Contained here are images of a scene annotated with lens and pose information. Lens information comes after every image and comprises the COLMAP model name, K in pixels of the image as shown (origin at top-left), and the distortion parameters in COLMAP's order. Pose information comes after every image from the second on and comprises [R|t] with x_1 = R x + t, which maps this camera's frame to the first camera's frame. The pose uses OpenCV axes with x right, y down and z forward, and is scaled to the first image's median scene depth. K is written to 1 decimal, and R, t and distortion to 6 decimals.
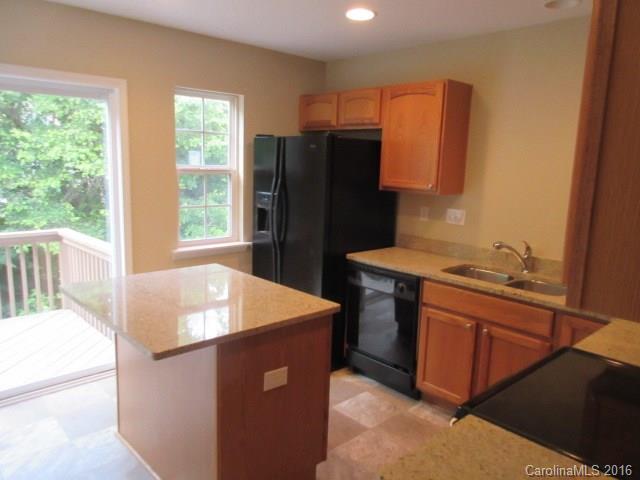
lens RADIAL K [[481.4, 0, 320.0], [0, 481.4, 240.0], [0, 0, 1]] dist [-0.000091, 0.007374]
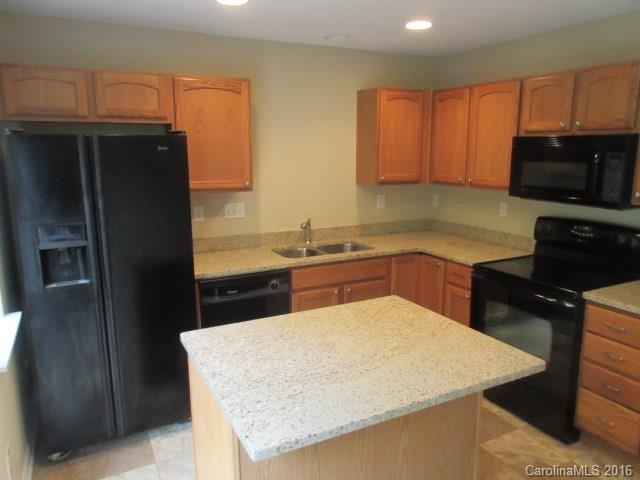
lens RADIAL K [[481.4, 0, 320.0], [0, 481.4, 240.0], [0, 0, 1]] dist [-0.000091, 0.007374]
pose [[0.258745, -0.217192, 0.941211, -0.614301], [0.166774, 0.969806, 0.177943, -0.130371], [-0.951440, 0.110928, 0.287155, 0.492003]]
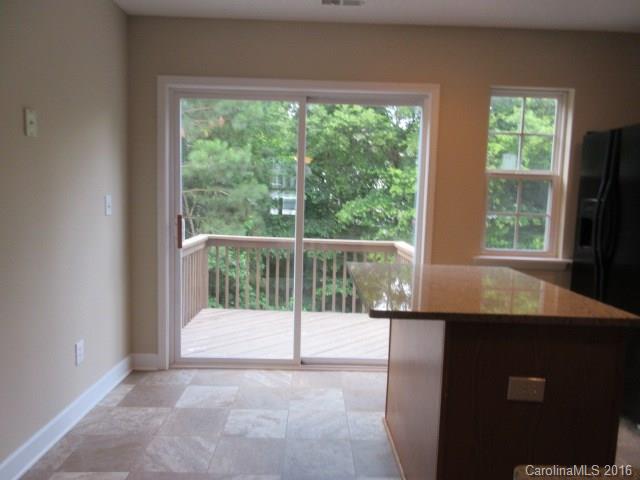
lens RADIAL K [[475.1, 0, 320.0], [0, 475.1, 240.0], [0, 0, 1]] dist [0.063823, -0.124360]
pose [[0.749508, 0.058133, -0.659437, 0.086297], [-0.112992, 0.992753, -0.040909, 0.060208], [0.652281, 0.105173, 0.750646, 0.083195]]
